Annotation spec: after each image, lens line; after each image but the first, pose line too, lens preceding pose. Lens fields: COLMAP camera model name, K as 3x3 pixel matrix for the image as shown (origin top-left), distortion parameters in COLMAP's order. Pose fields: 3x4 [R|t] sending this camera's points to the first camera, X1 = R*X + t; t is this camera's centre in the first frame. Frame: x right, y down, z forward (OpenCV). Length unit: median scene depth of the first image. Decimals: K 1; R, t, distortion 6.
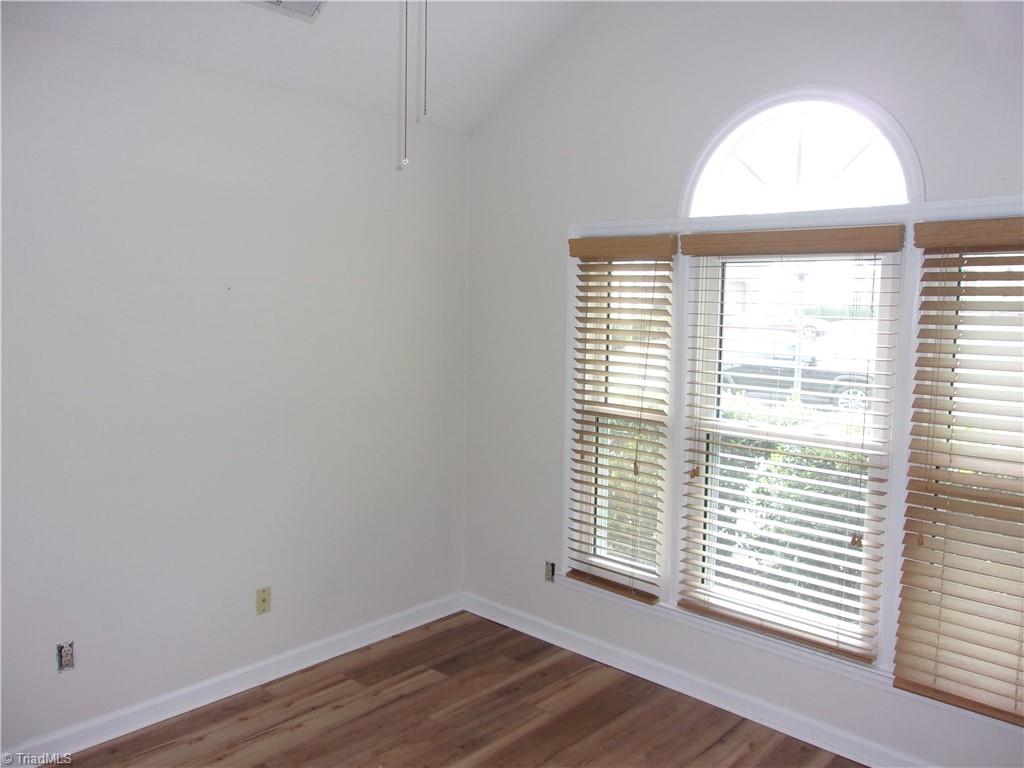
lens RADIAL K [[803.2, 0, 514.8], [0, 803.2, 383.7], [0, 0, 1]] dist [0.014303, 0.003143]
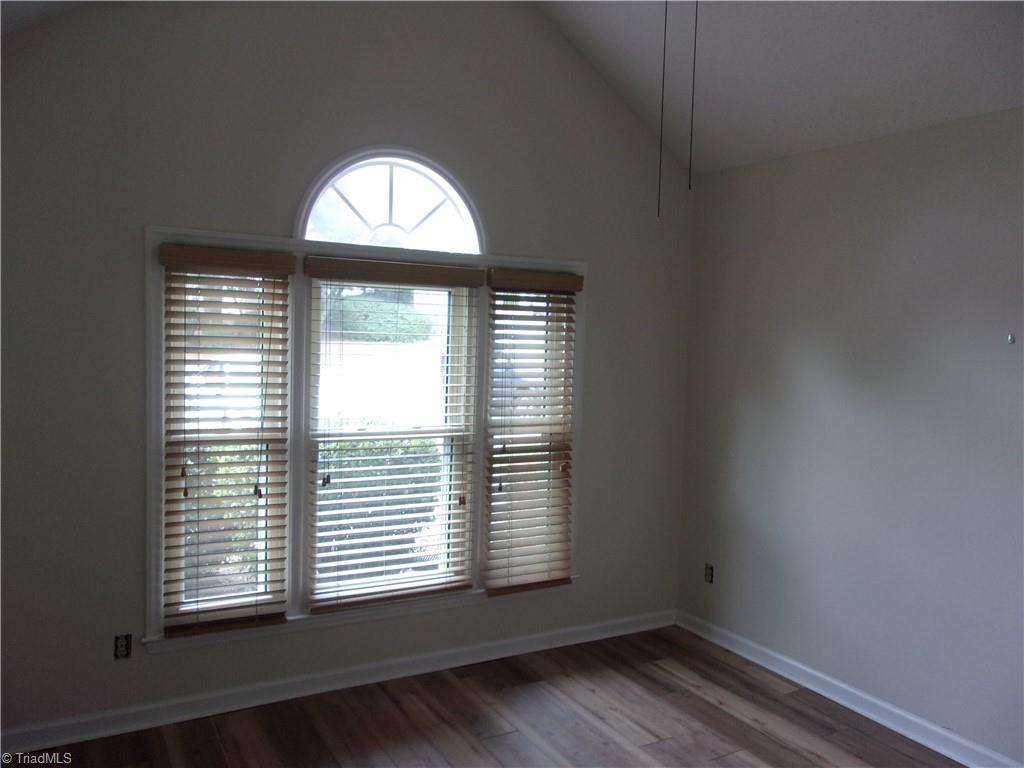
lens RADIAL K [[803.2, 0, 507.9], [0, 803.2, 387.4], [0, 0, 1]] dist [0.014303, 0.003143]
pose [[0.319039, -0.073672, 0.944874, -0.674999], [0.073544, 0.995892, 0.052817, -0.049358], [-0.944884, 0.052639, 0.323147, 0.407977]]
